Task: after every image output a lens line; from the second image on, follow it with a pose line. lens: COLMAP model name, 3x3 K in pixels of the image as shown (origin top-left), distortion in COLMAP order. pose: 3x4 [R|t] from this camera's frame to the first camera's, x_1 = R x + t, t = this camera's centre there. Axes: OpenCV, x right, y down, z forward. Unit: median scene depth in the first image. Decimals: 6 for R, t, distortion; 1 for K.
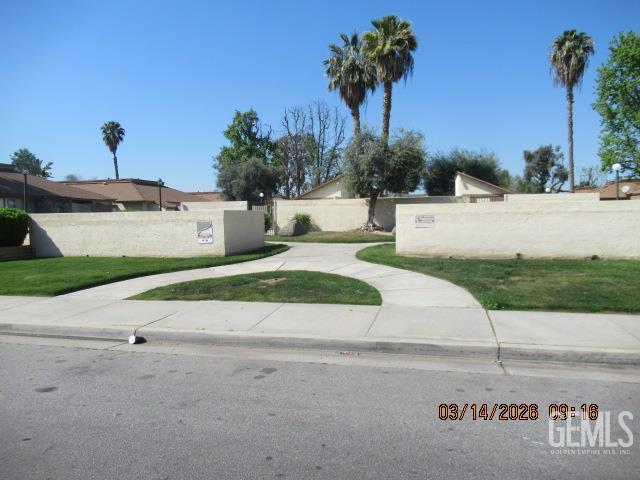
lens RADIAL K [[481.6, 0, 319.6], [0, 481.6, 237.4], [0, 0, 1]] dist [-0.002548, -0.003963]
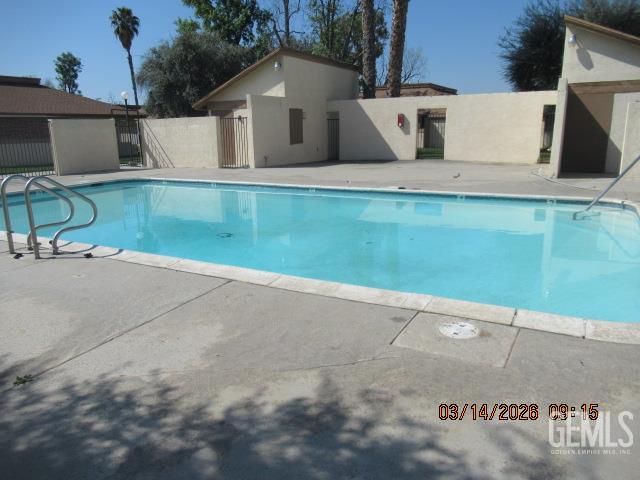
lens RADIAL K [[478.4, 0, 319.2], [0, 478.4, 242.1], [0, 0, 1]] dist [-0.002394, -0.003050]
pose [[0.968762, 0.053613, -0.242129, 0.096759], [-0.005794, 0.980979, 0.194027, -0.018831], [0.247926, -0.186563, 0.950646, 0.277611]]
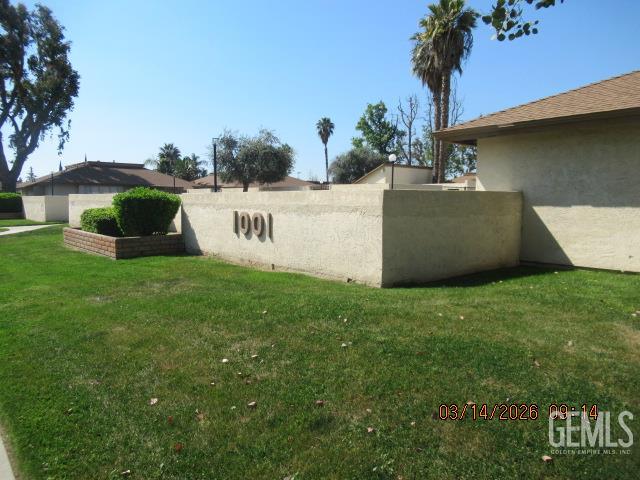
lens RADIAL K [[478.4, 0, 319.2], [0, 478.4, 242.1], [0, 0, 1]] dist [-0.002394, -0.003050]
pose [[0.813186, 0.067996, -0.578018, 0.273665], [-0.040625, 0.997361, 0.060173, -0.006347], [0.580584, -0.025450, 0.813802, 0.026545]]
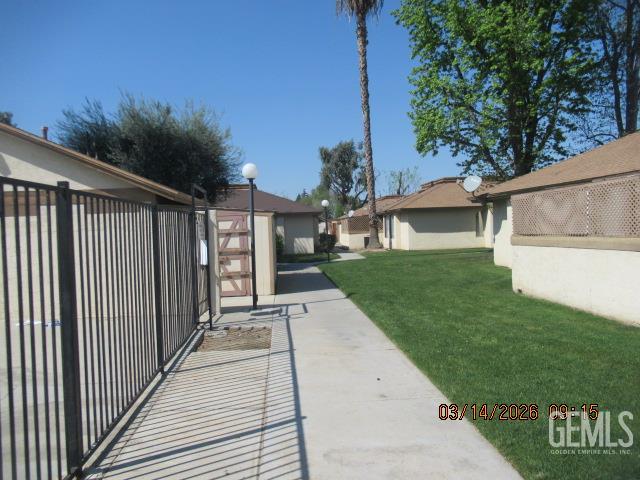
lens RADIAL K [[481.6, 0, 319.6], [0, 481.6, 237.4], [0, 0, 1]] dist [-0.002548, -0.003963]
pose [[0.942690, -0.023283, 0.332856, 0.181802], [0.034343, 0.999035, -0.027381, -0.022883], [-0.331897, 0.037243, 0.942580, 0.319442]]
